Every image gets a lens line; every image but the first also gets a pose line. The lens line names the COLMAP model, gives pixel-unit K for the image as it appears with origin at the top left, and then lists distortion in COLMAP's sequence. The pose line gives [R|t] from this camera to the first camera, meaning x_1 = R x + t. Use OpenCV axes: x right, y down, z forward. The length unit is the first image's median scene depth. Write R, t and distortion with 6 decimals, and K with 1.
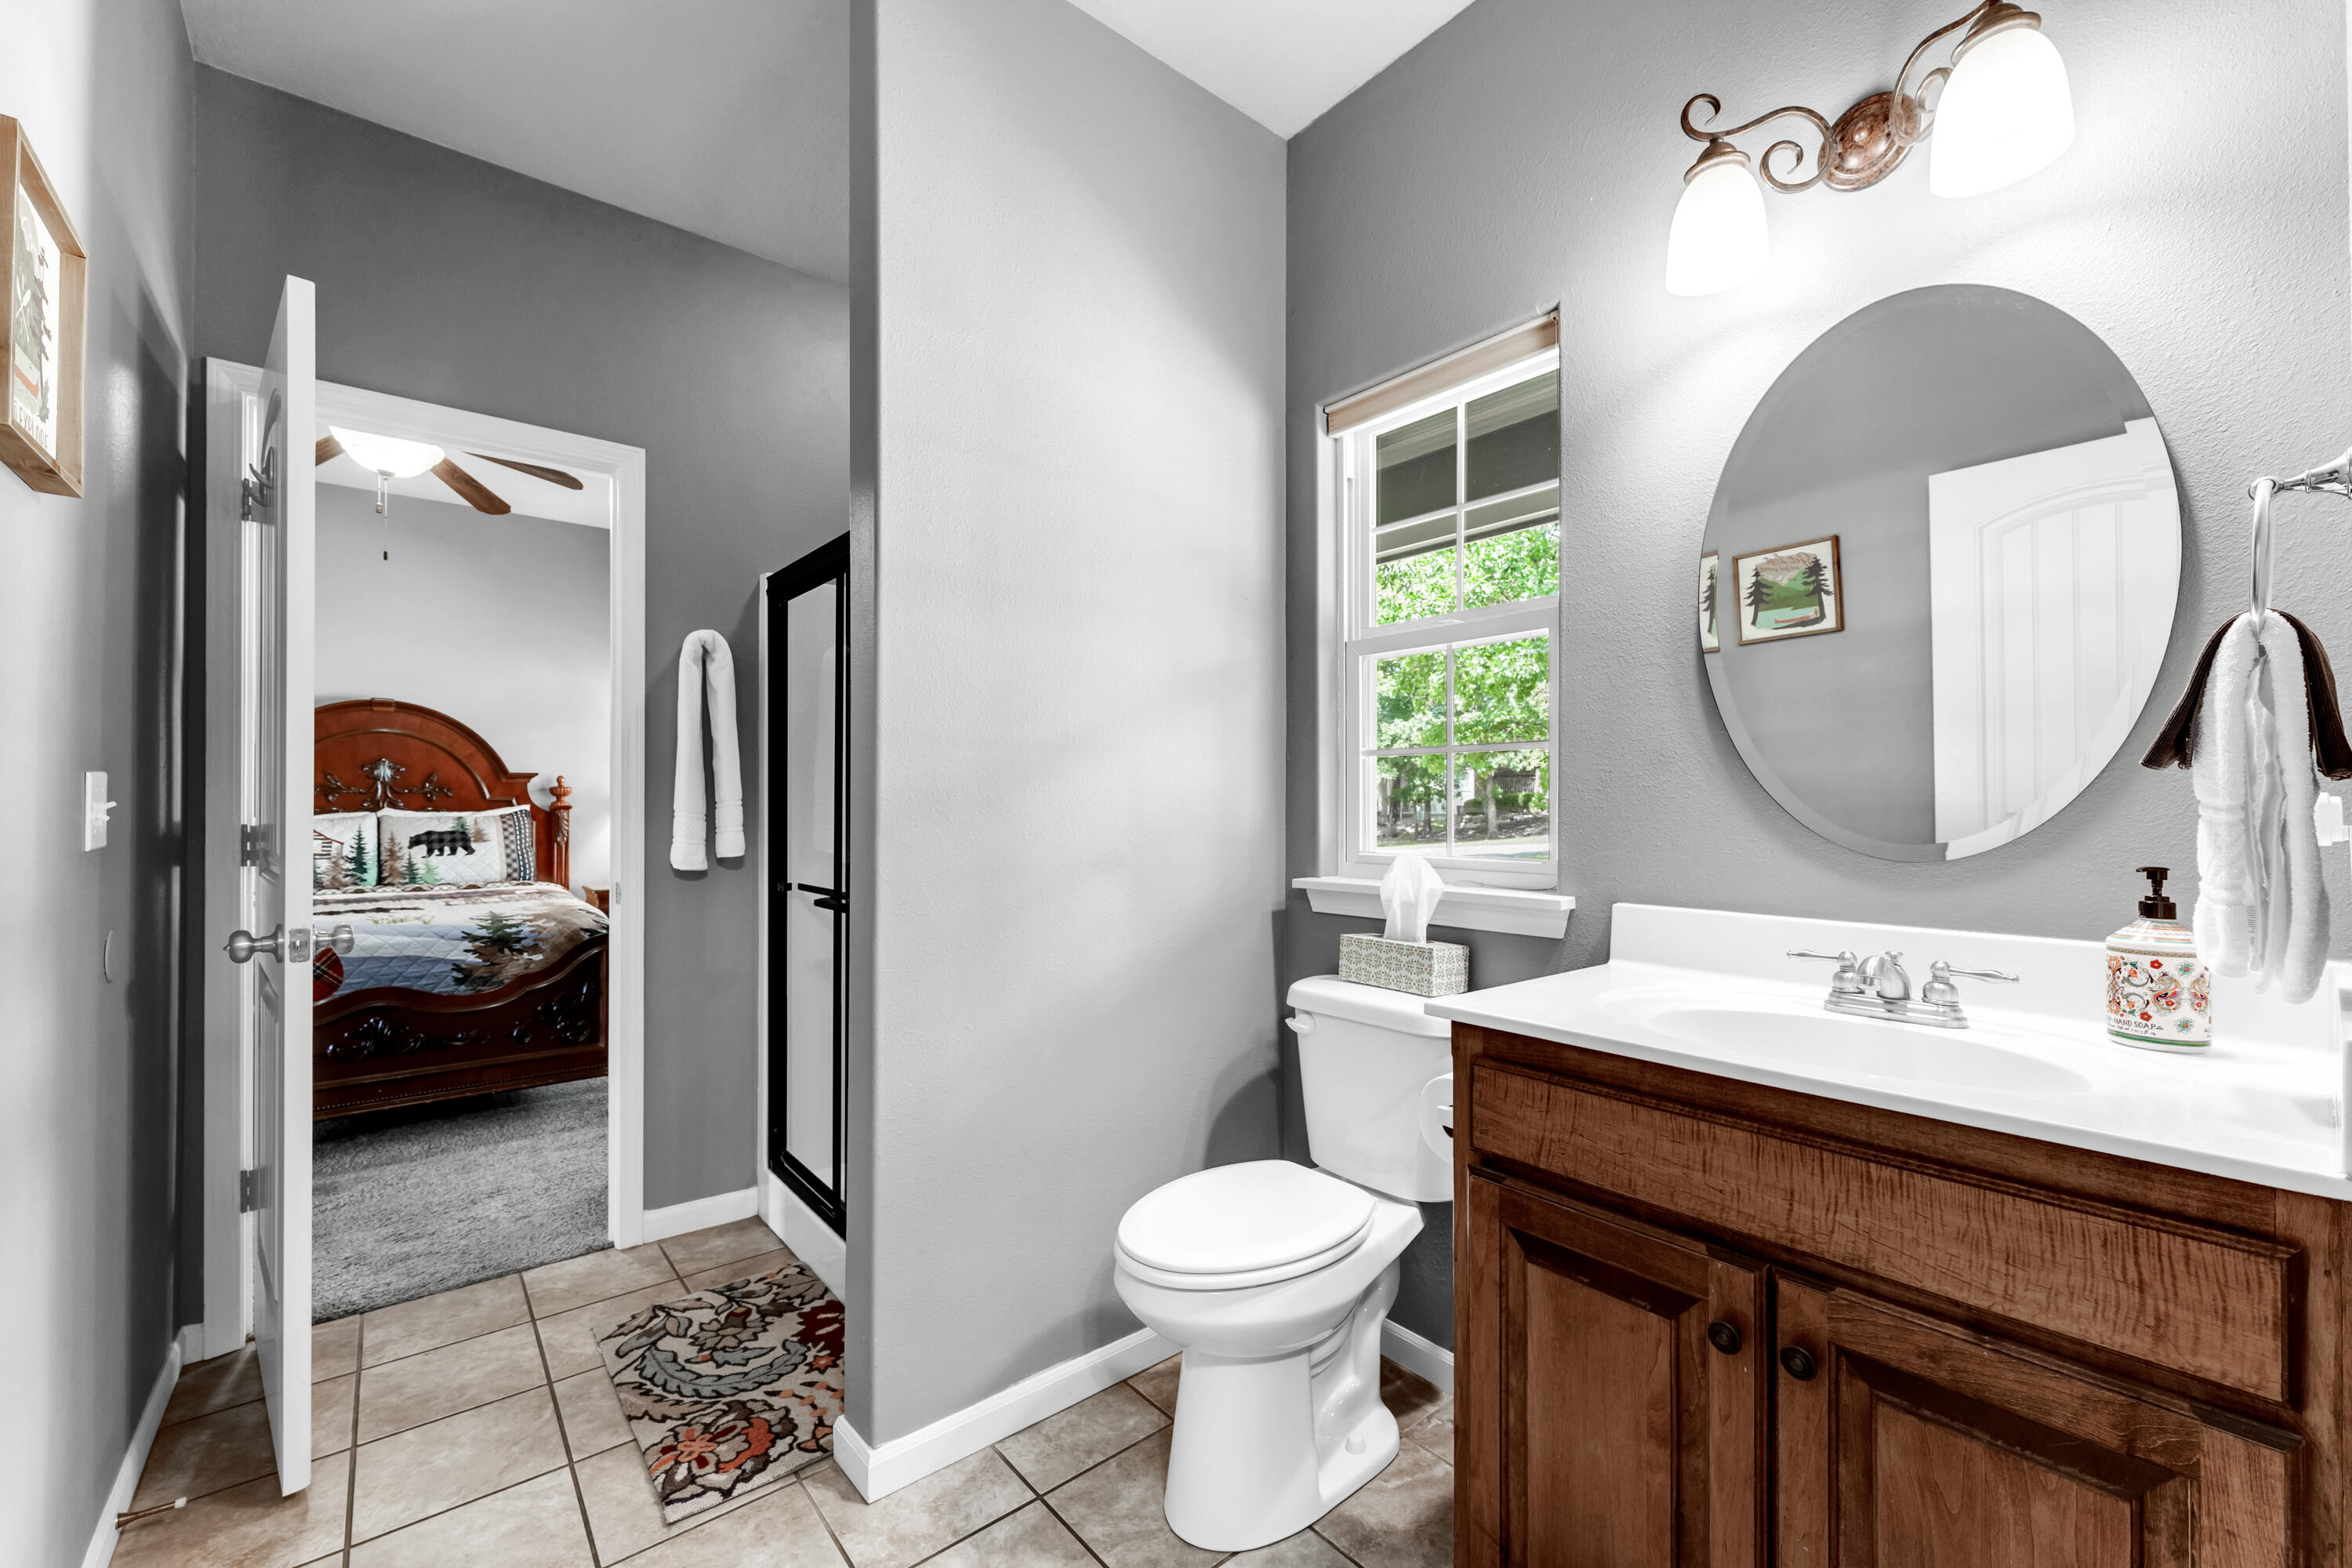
lens RADIAL K [[933.1, 0, 1218.8], [0, 933.1, 802.0], [0, 0, 1]] dist [-0.002784, -0.000458]
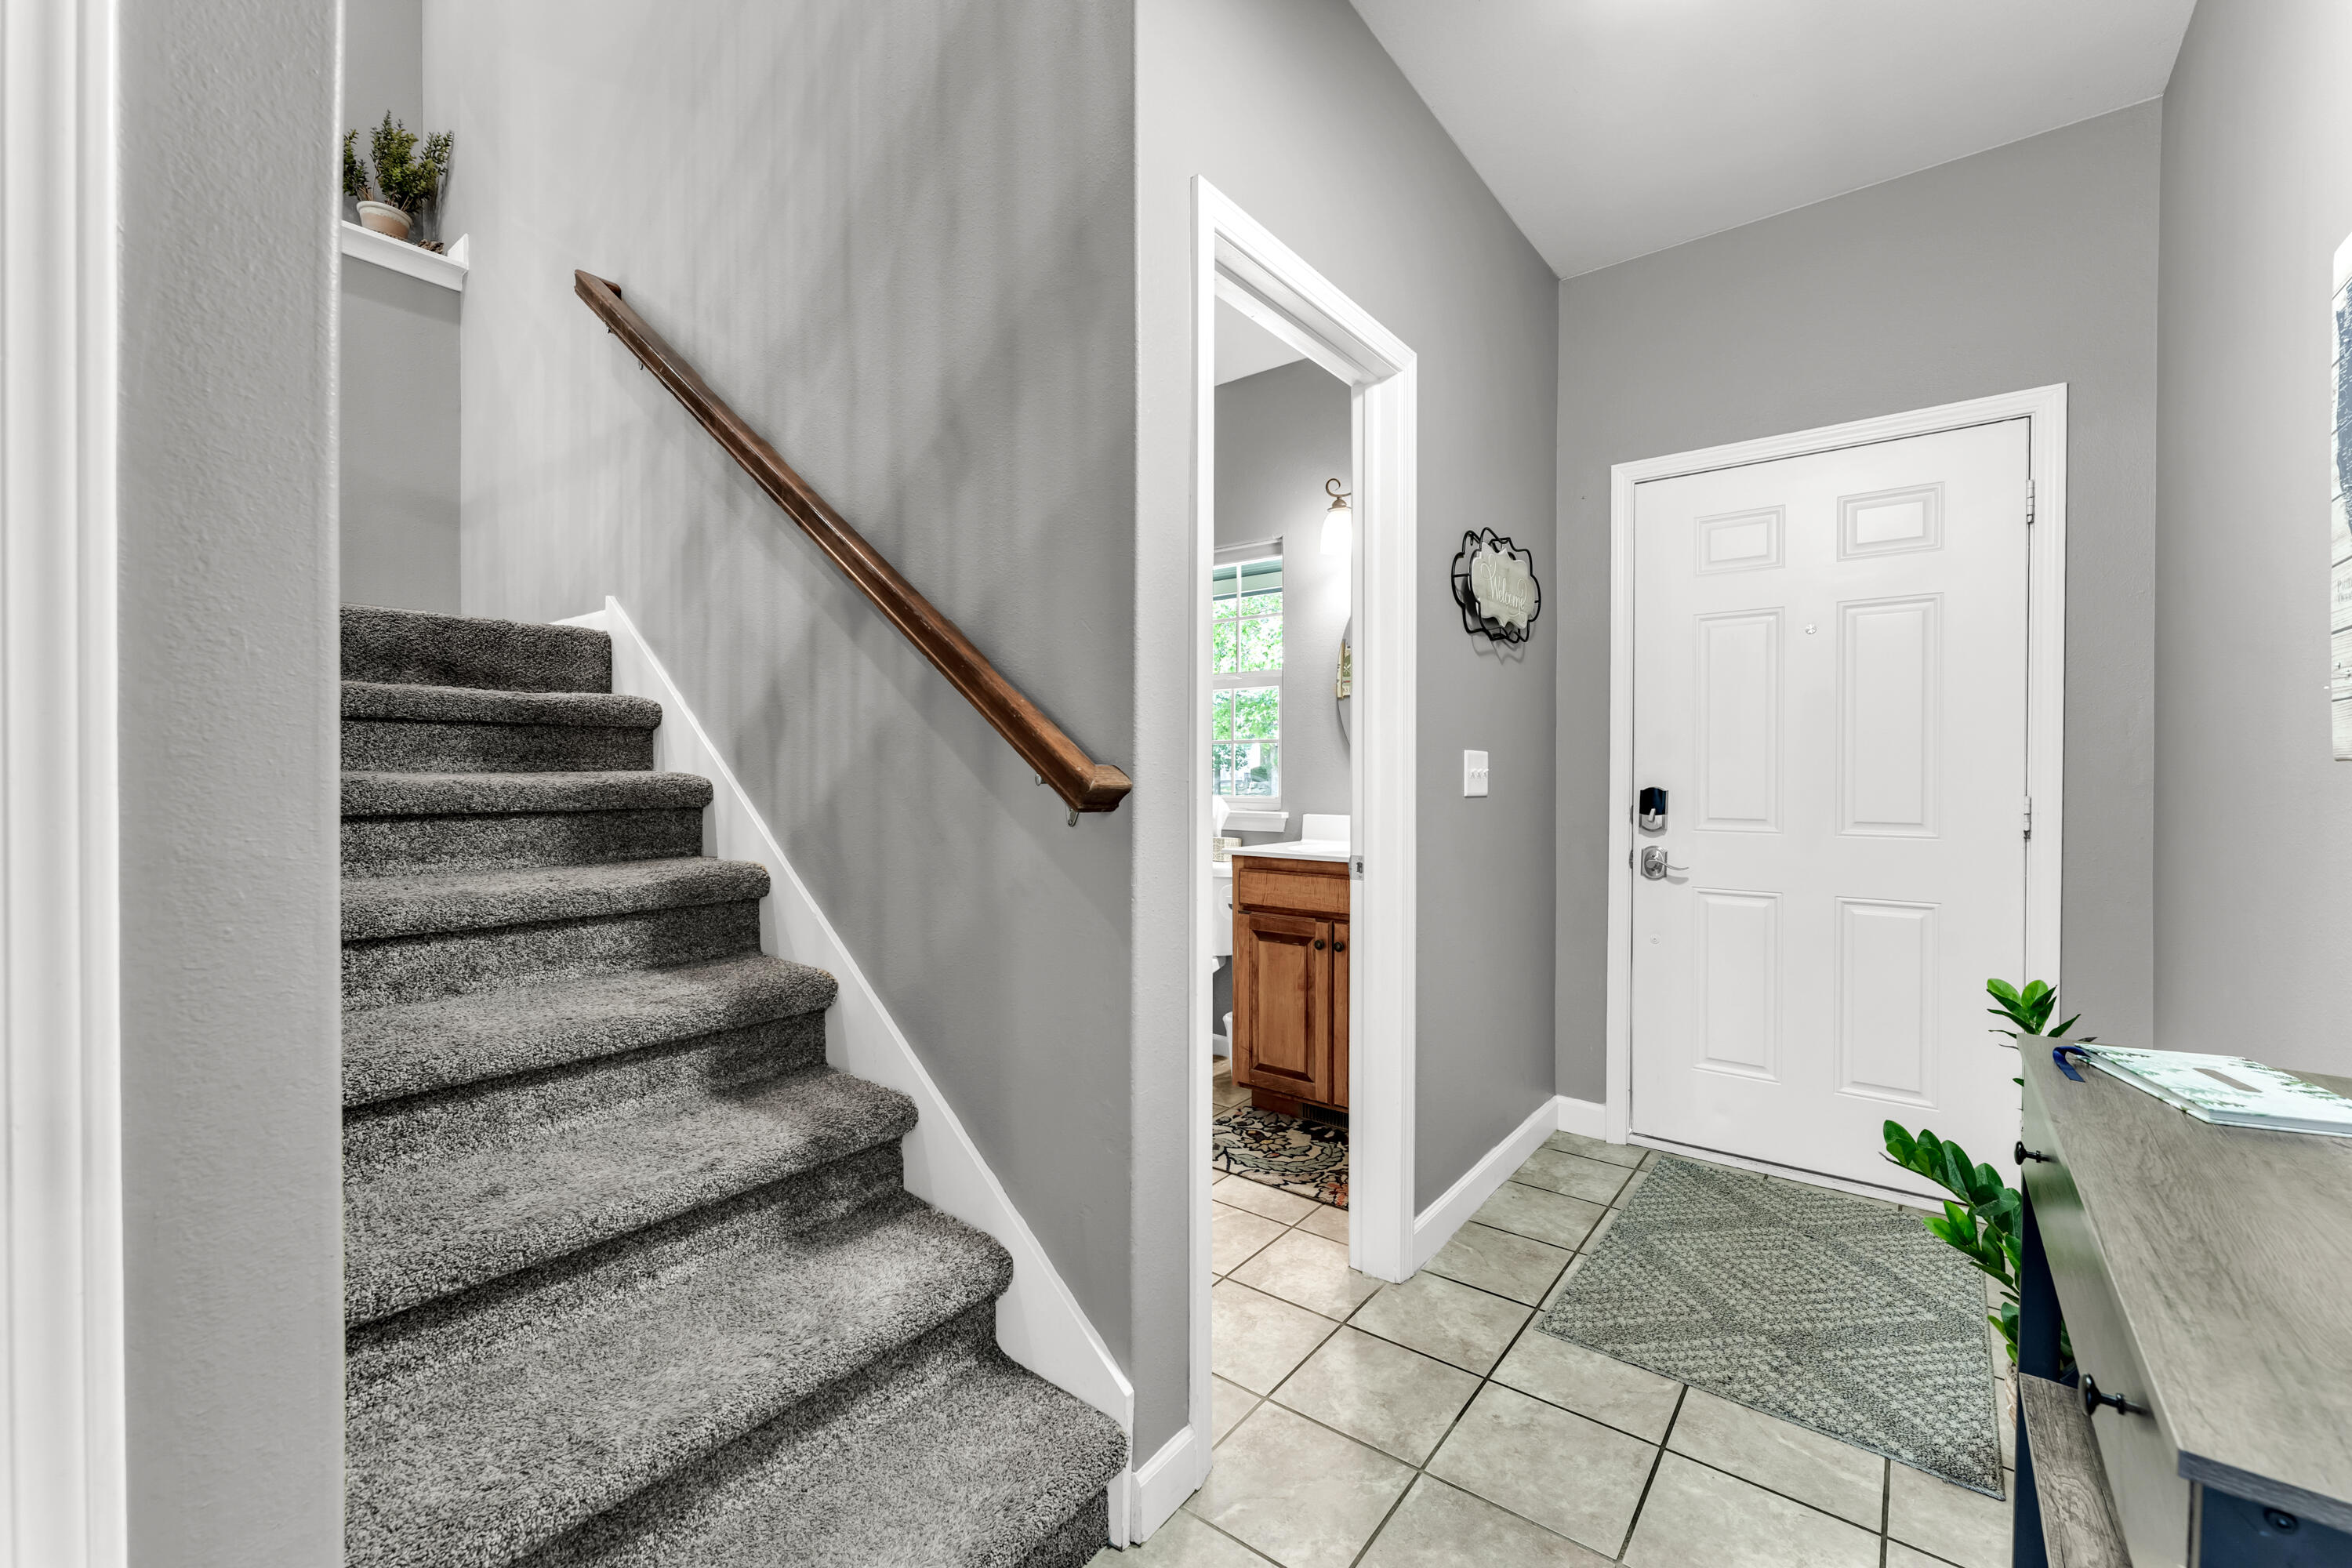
lens RADIAL K [[933.1, 0, 1182.1], [0, 933.1, 780.9], [0, 0, 1]] dist [-0.002784, -0.000458]
pose [[0.983195, 0.000137, 0.182557, -0.368790], [-0.002409, 0.999922, 0.012219, 0.003956], [-0.182541, -0.012454, 0.983119, -1.559341]]
